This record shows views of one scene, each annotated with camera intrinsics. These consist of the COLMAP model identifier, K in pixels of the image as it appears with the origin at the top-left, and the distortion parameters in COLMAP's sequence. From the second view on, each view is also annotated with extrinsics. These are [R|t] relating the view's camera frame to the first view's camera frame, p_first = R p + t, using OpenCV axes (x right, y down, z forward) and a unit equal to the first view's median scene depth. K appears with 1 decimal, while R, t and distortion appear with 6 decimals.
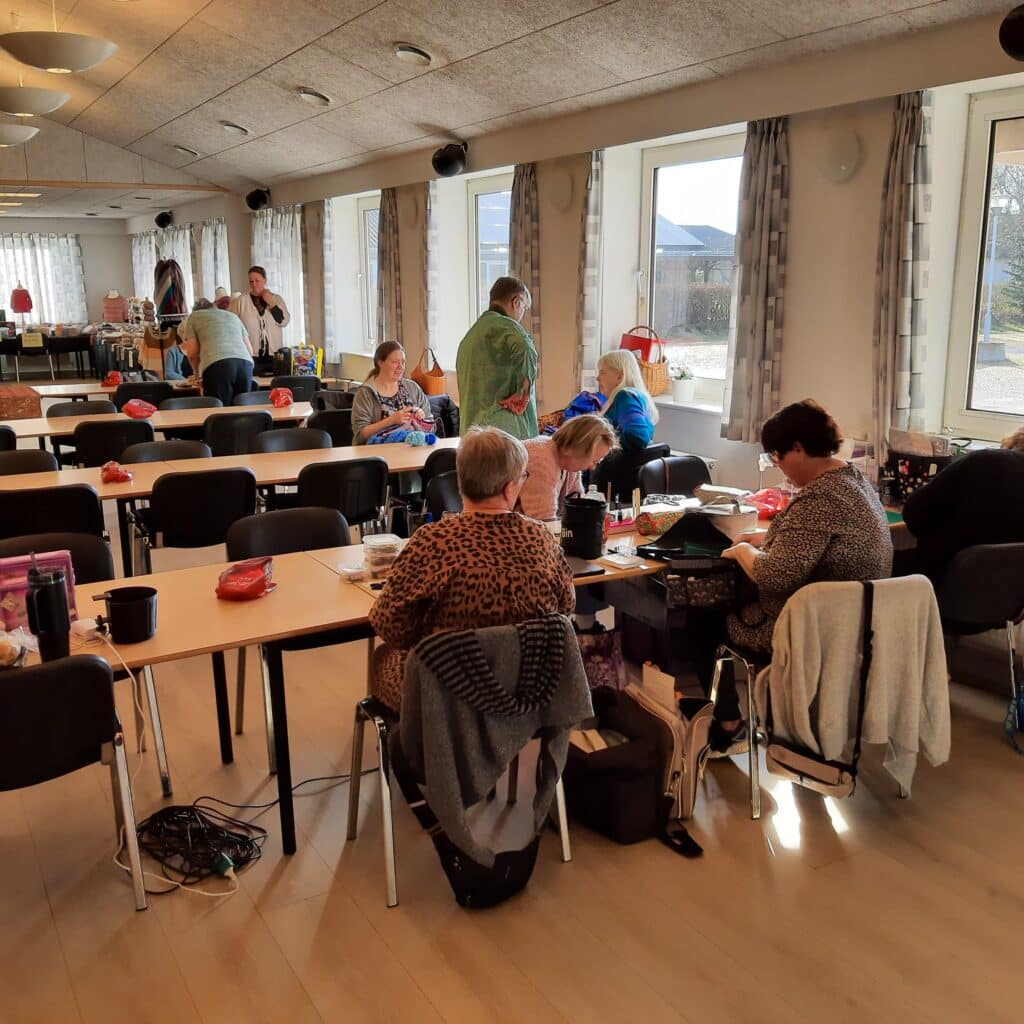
lens RADIAL K [[1086.8, 0, 532.9], [0, 1086.8, 522.4], [0, 0, 1]] dist [0.127643, -0.277600]
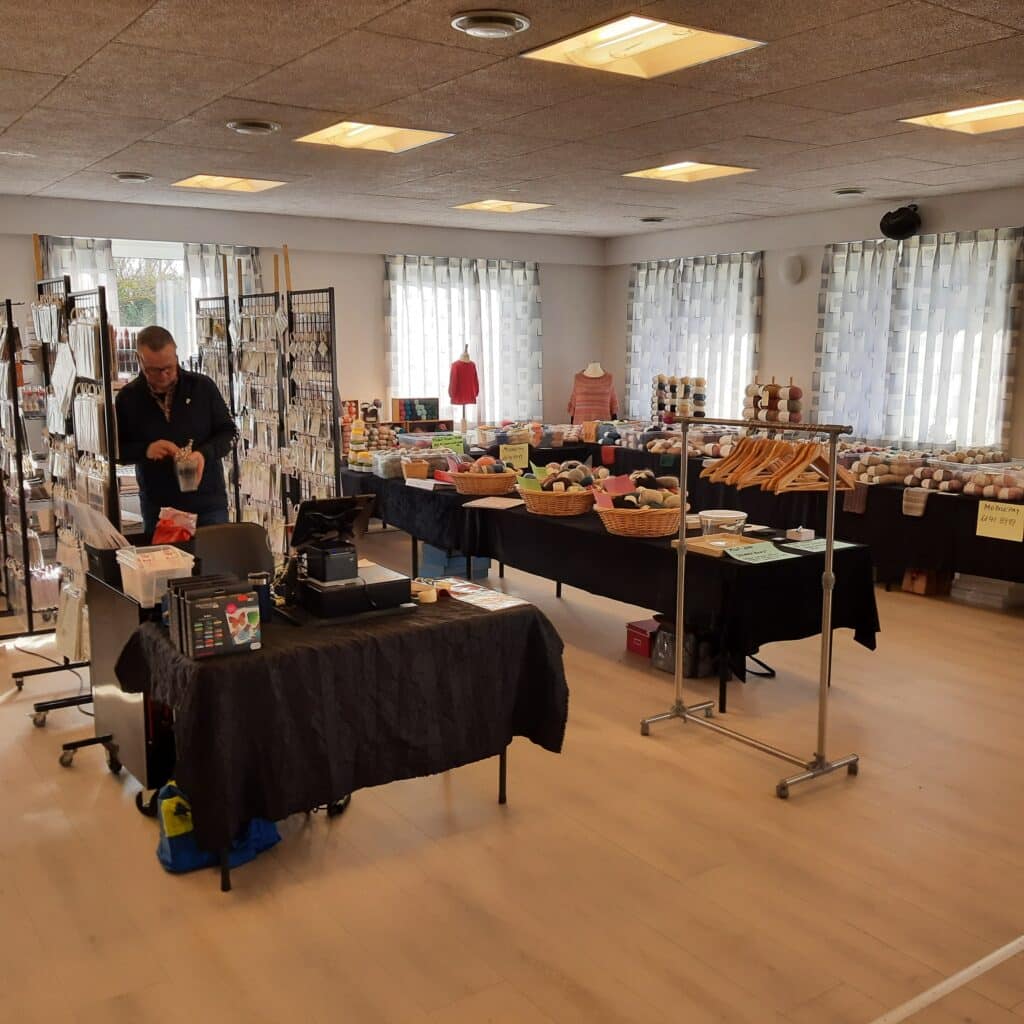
lens RADIAL K [[1072.8, 0, 526.3], [0, 1072.8, 513.4], [0, 0, 1]] dist [0.085867, -0.169446]
pose [[0.995913, -0.009778, 0.089785, -0.638240], [0.015303, 0.998018, -0.061048, -0.137535], [-0.089010, 0.062172, 0.994088, 0.631053]]
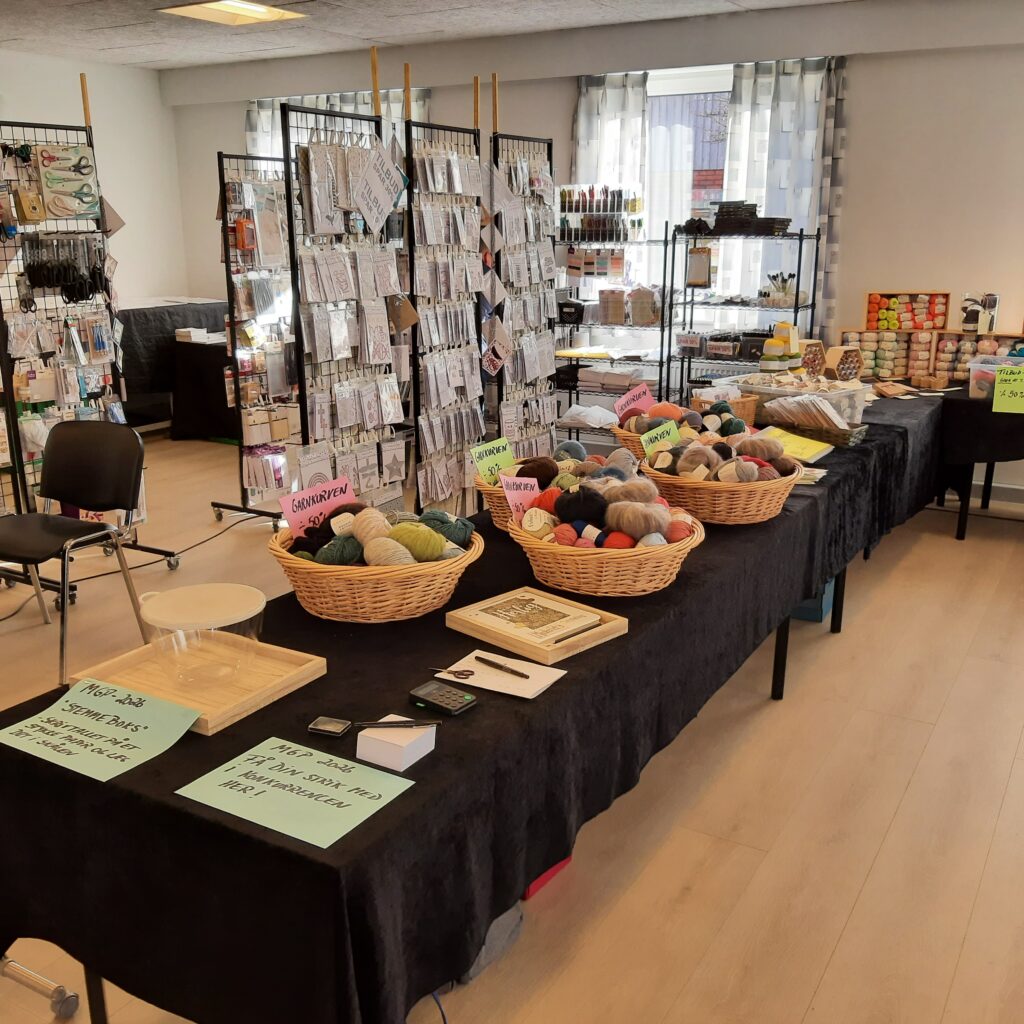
lens RADIAL K [[1072.8, 0, 526.3], [0, 1072.8, 513.4], [0, 0, 1]] dist [0.085867, -0.169446]
pose [[0.494241, 0.237447, -0.836268, -0.395373], [-0.185991, 0.968582, 0.165094, -0.205691], [0.849195, 0.073942, 0.522876, 0.944655]]
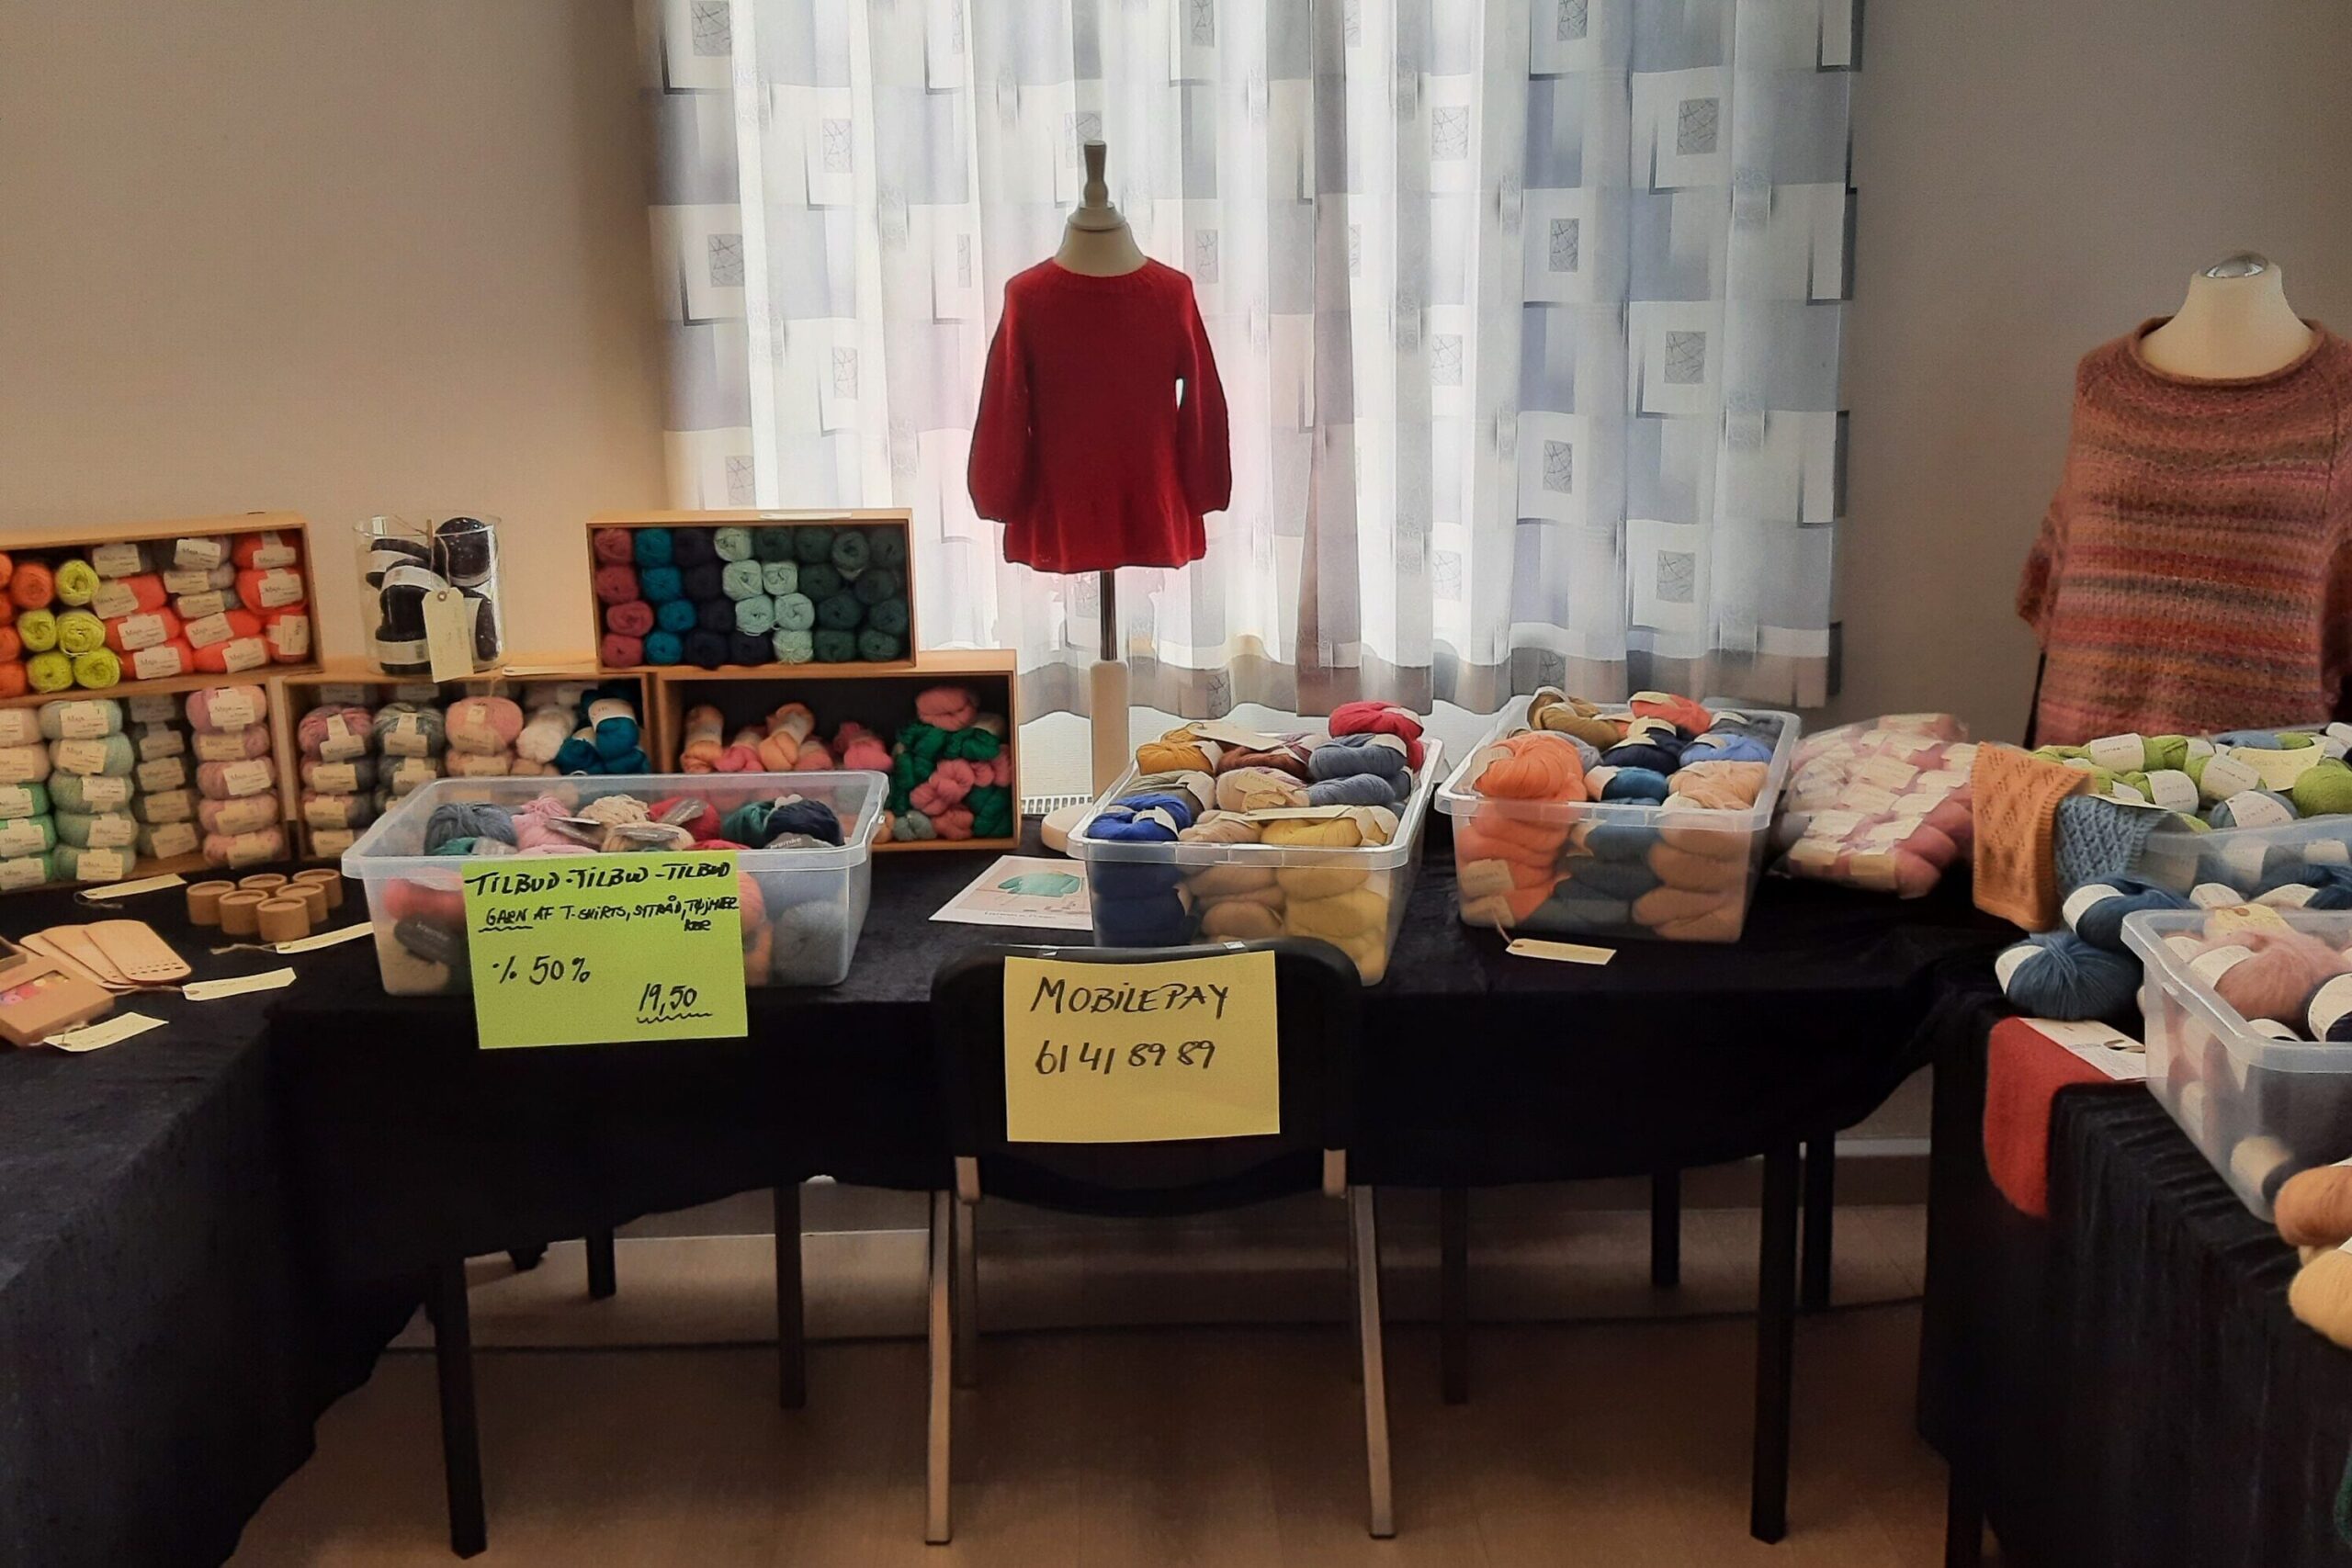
lens RADIAL K [[2369.9, 0, 1176.0], [0, 2369.9, 784.0], [0, 0, 1]] dist [0.117718, -0.328096]
pose [[0.877970, 0.106913, -0.466624, -0.499699], [-0.090812, 0.994239, 0.056934, -0.244827], [0.470023, -0.007612, 0.882621, 1.129695]]
